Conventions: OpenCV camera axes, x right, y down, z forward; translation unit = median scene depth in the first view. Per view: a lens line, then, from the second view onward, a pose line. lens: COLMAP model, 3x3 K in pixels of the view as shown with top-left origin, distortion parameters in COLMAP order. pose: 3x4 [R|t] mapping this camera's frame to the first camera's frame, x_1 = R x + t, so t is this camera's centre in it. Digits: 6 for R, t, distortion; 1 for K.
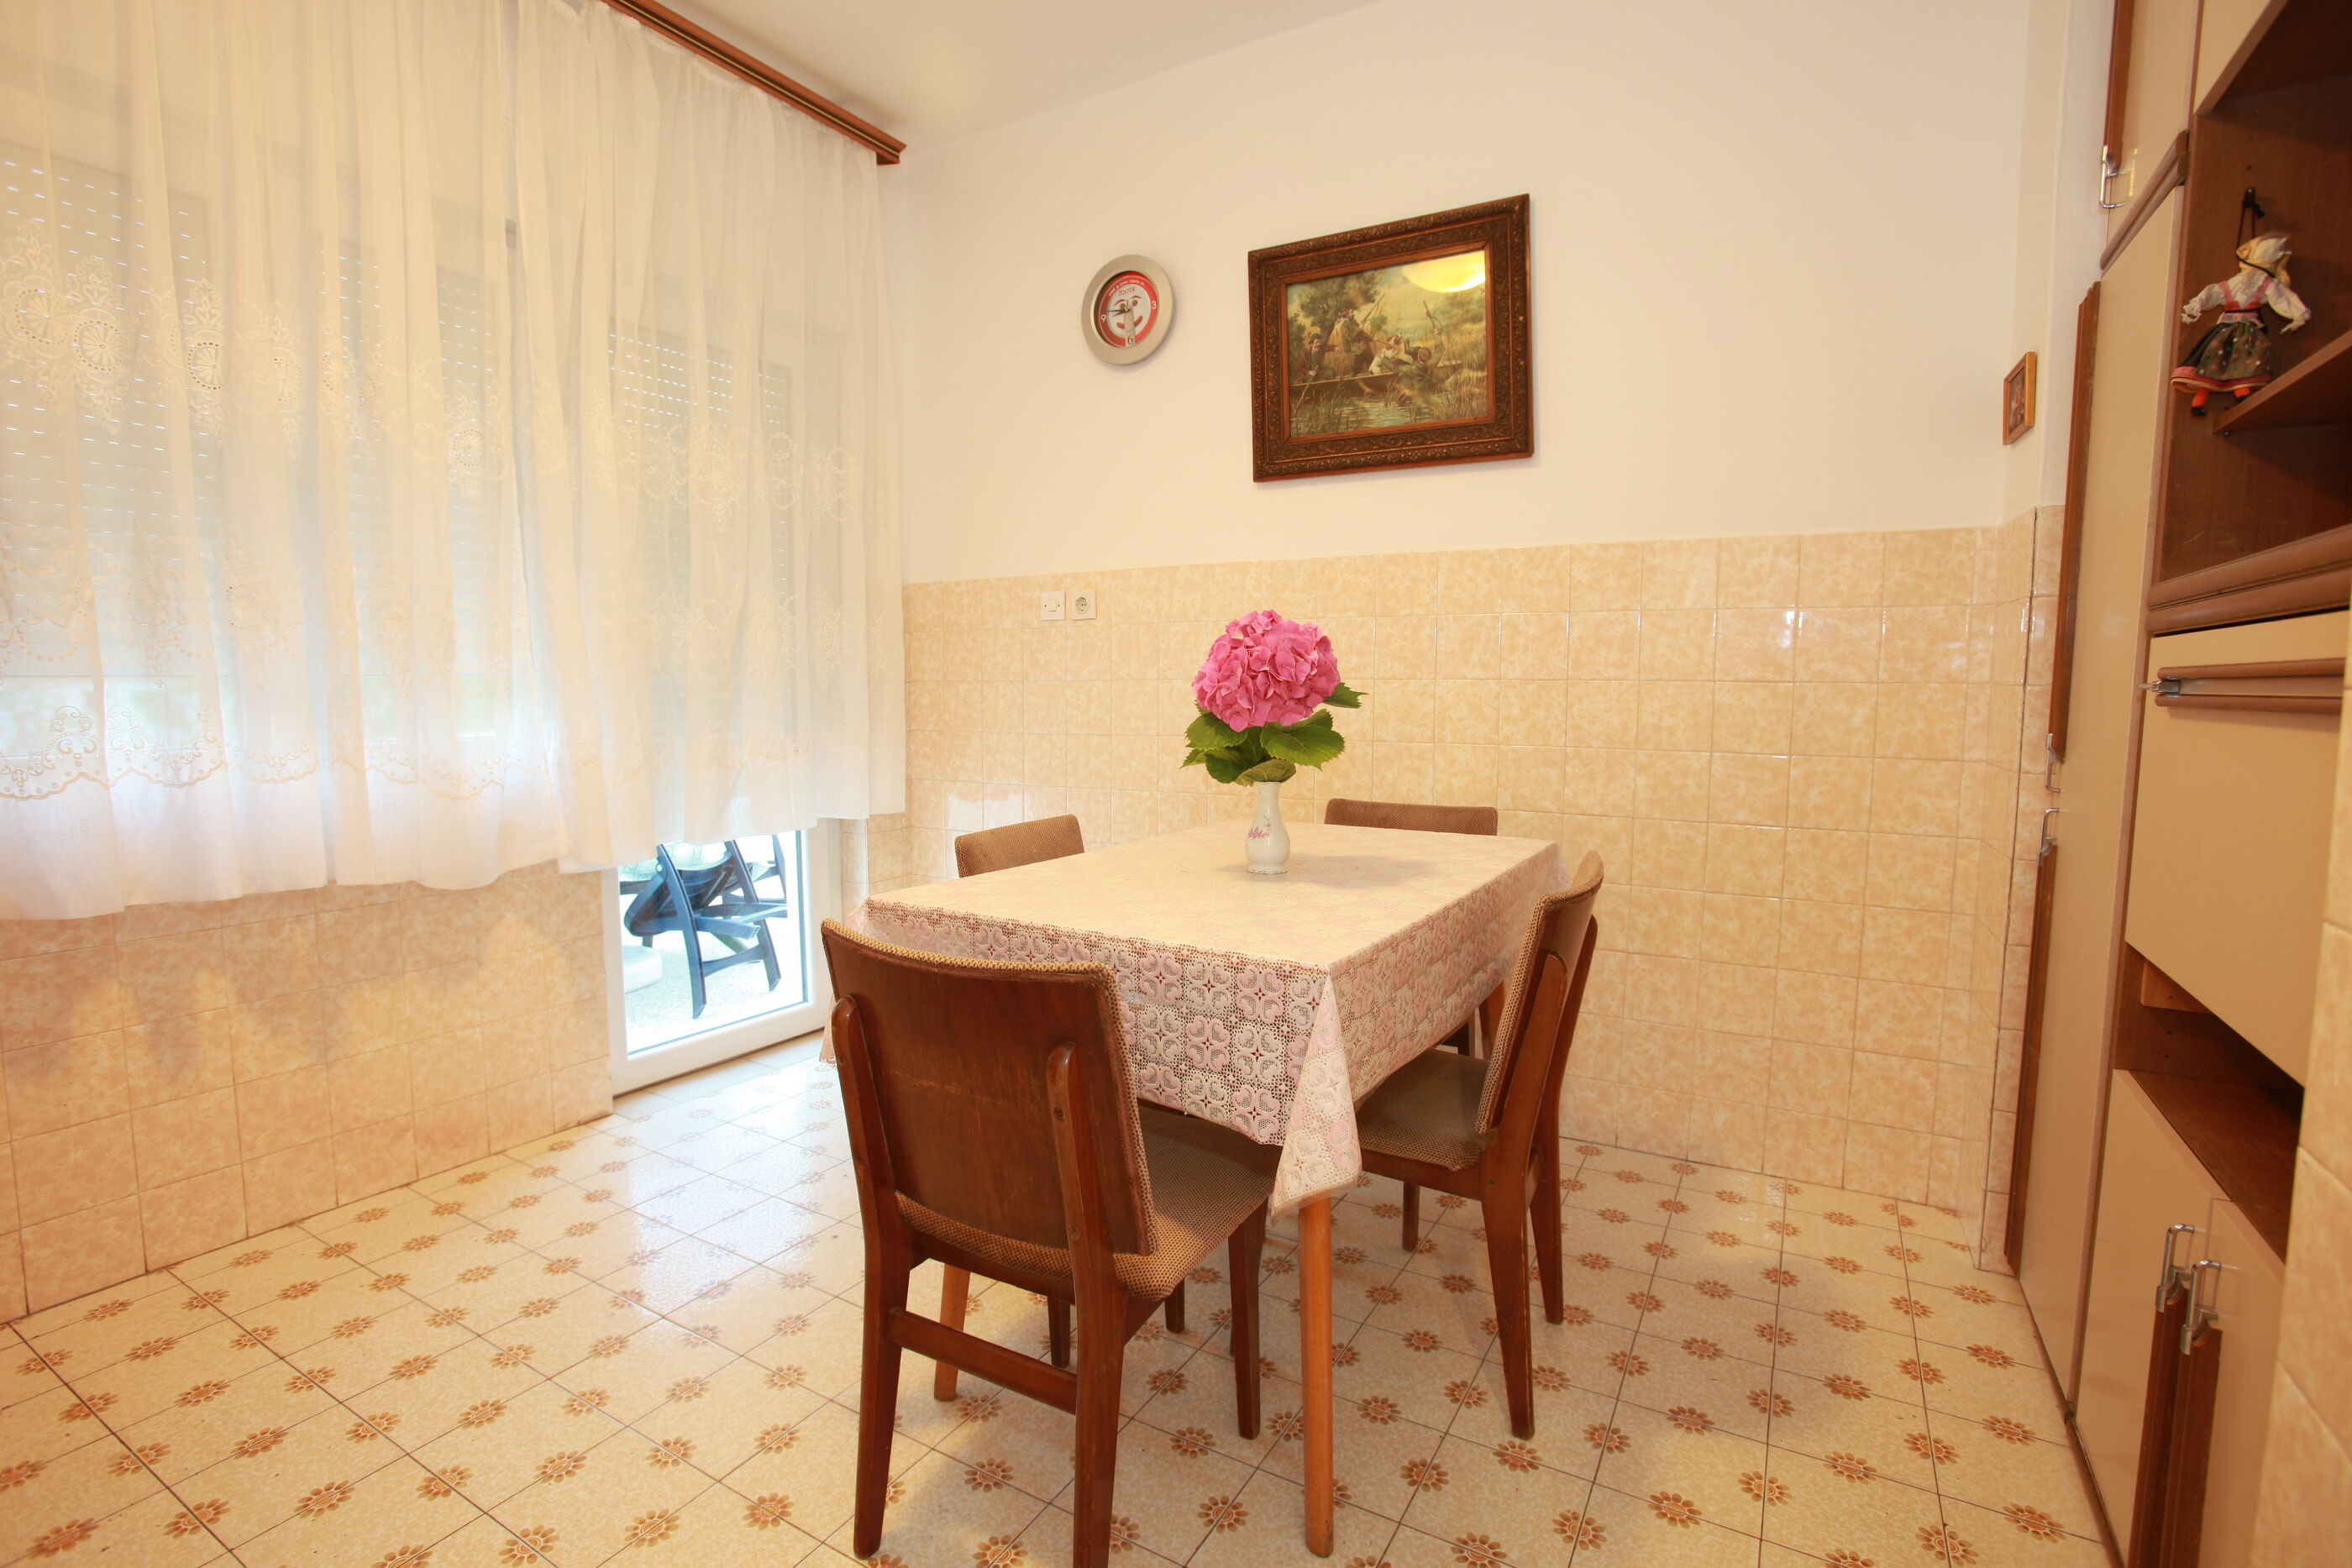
lens RADIAL K [[1163.4, 0, 1131.7], [0, 1163.4, 814.7], [0, 0, 1]] dist [-0.074674, 0.032308]
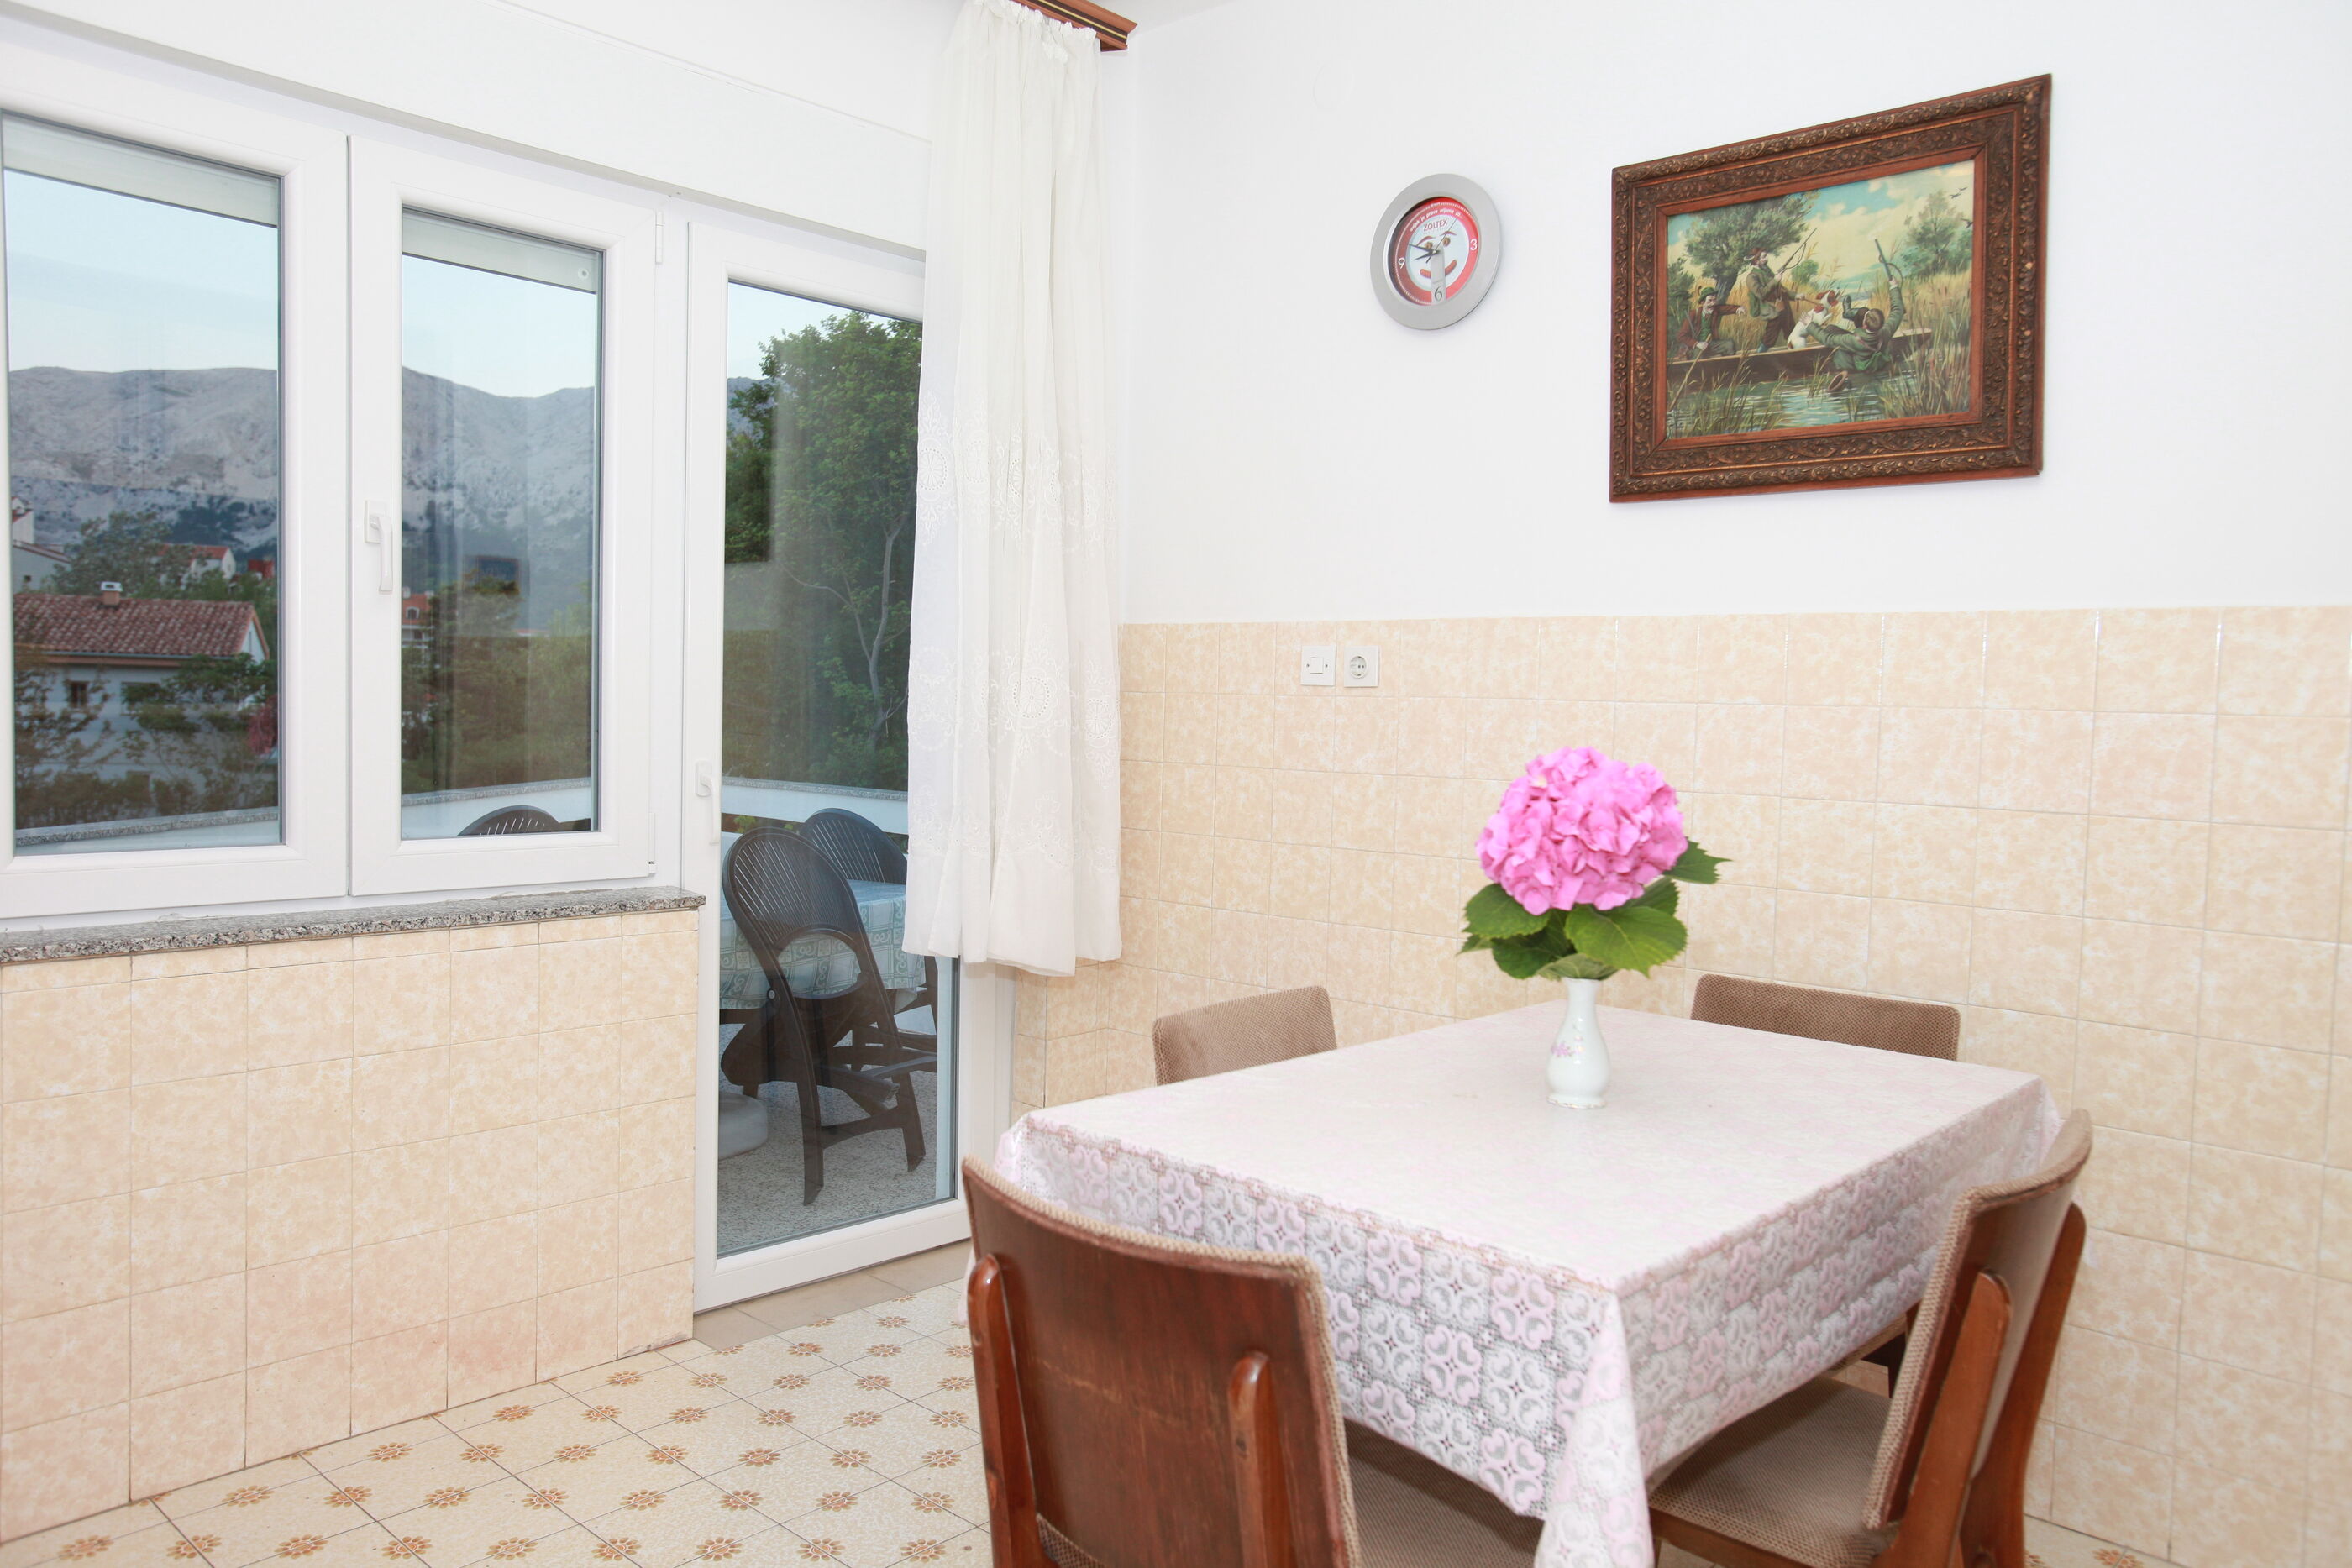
lens RADIAL K [[1740.6, 0, 1085.2], [0, 1740.6, 795.7], [0, 0, 1]] dist [-0.063397, 0.097356]
pose [[0.976164, 0.032675, -0.214560, 0.033156], [-0.045196, 0.997533, -0.053712, -0.052512], [0.212276, 0.062129, 0.975233, -0.084043]]
